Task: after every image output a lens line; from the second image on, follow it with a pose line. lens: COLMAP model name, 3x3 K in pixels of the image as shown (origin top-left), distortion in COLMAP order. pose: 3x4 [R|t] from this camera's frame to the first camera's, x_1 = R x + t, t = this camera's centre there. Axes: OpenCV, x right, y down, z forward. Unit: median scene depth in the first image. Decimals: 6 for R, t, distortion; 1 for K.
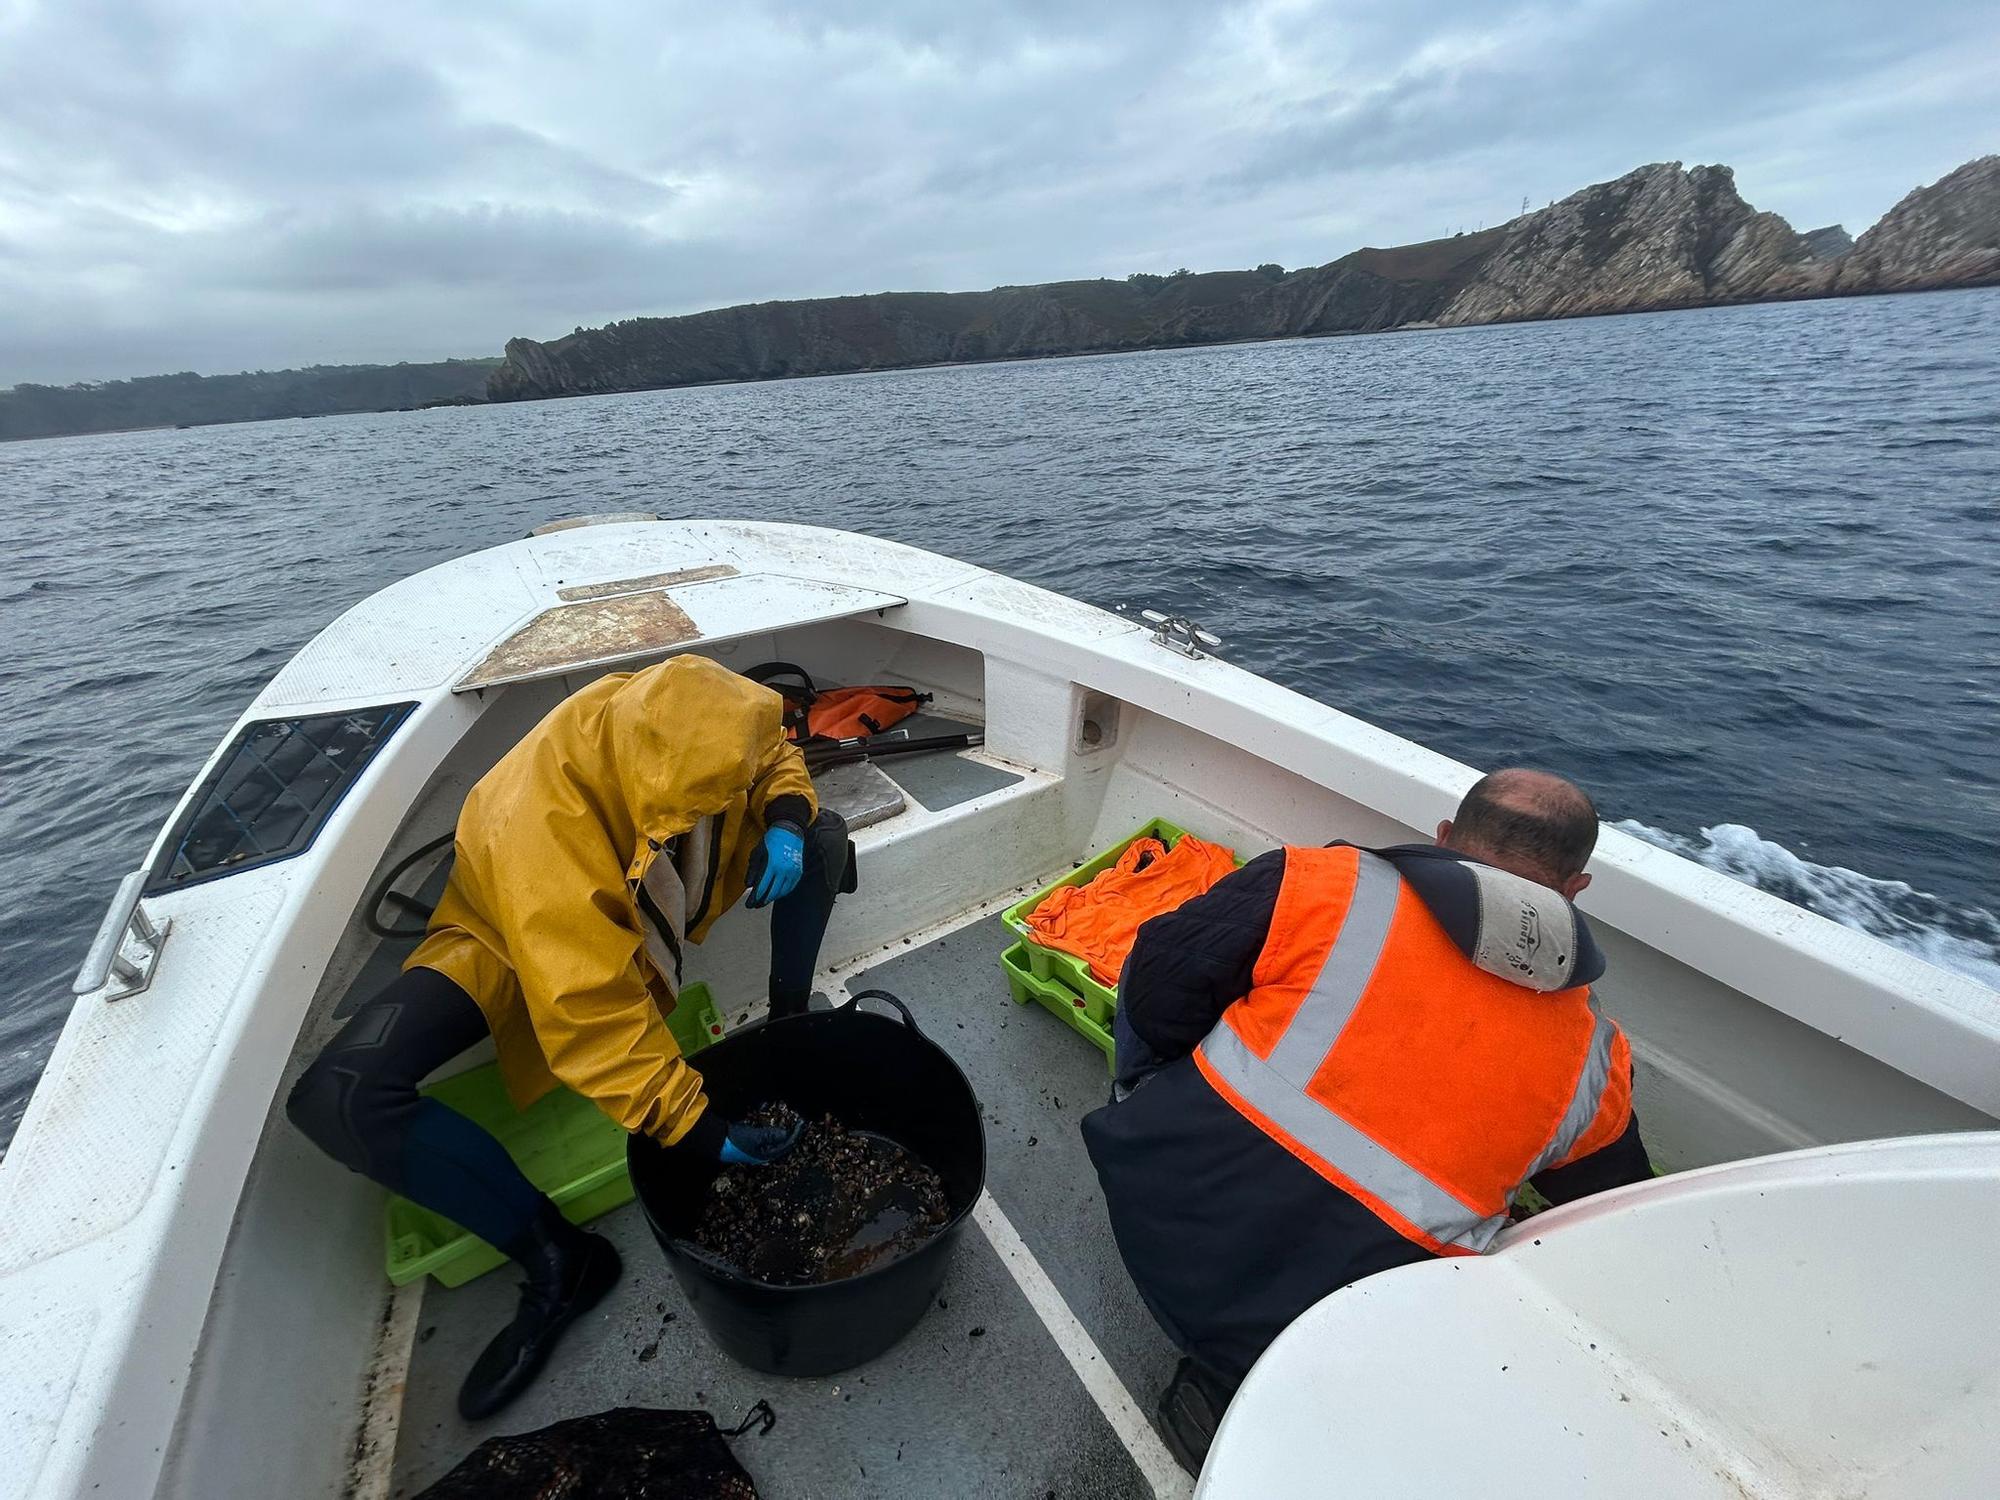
lens RADIAL K [[805.6, 0, 1005.1], [0, 805.6, 748.9], [0, 0, 1]] dist [0.003059, 0.000413]
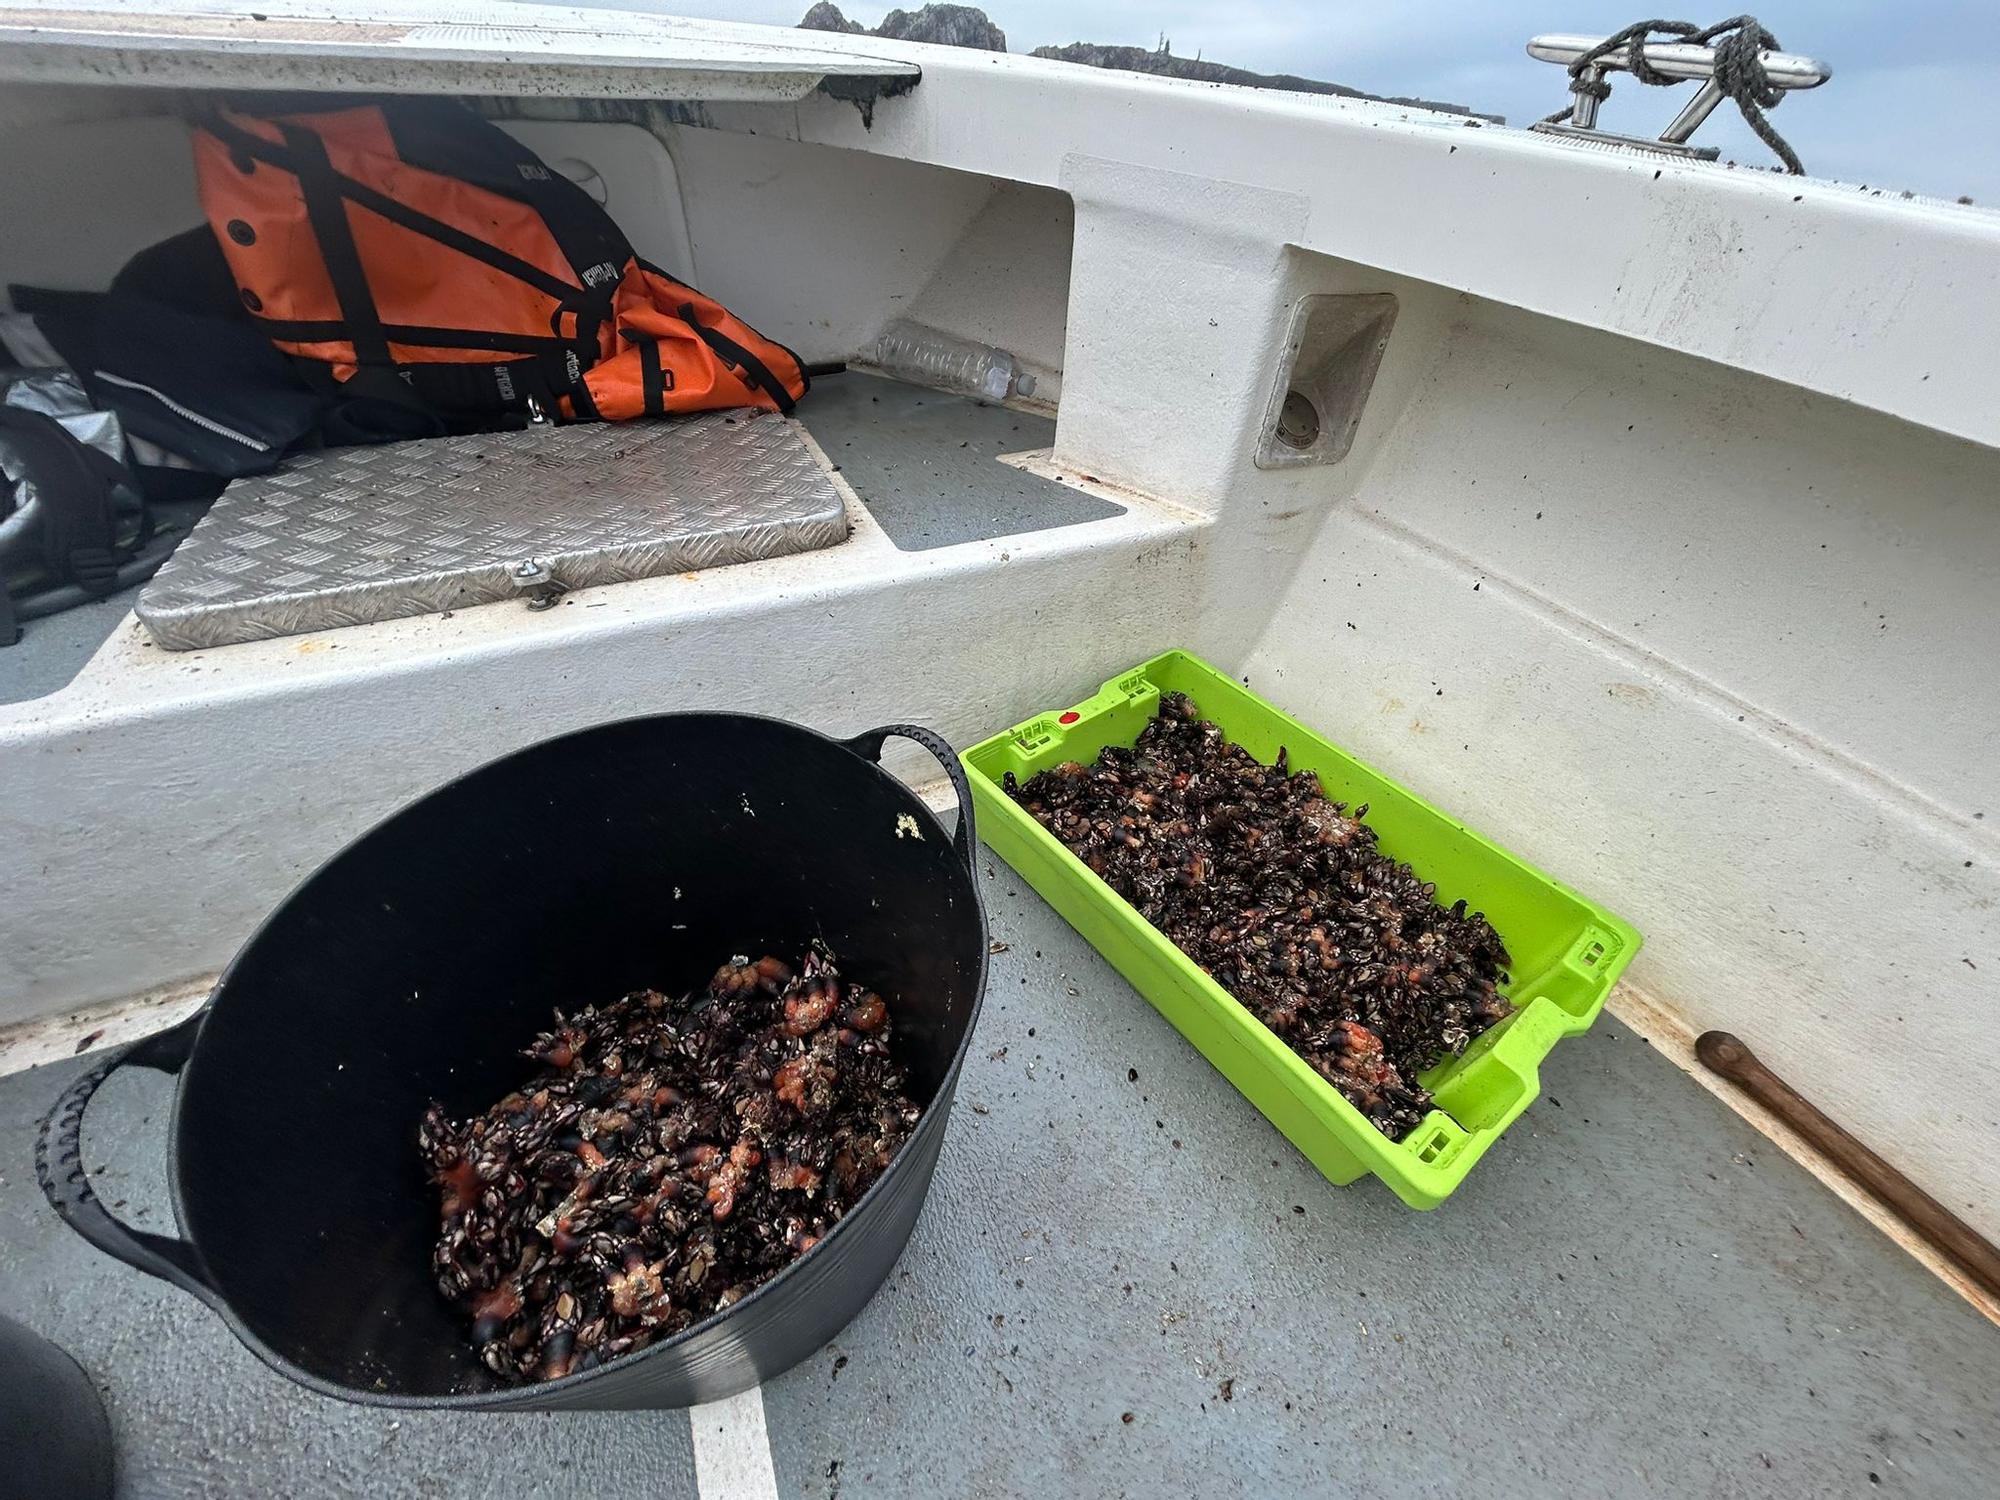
lens RADIAL K [[795.1, 0, 1003.2], [0, 795.1, 746.8], [0, 0, 1]] dist [-0.002937, 0.000052]
pose [[0.983407, 0.142414, -0.112382, 0.025384], [-0.115565, 0.969293, 0.217060, 0.078431], [0.139843, -0.200471, 0.969668, 0.546991]]
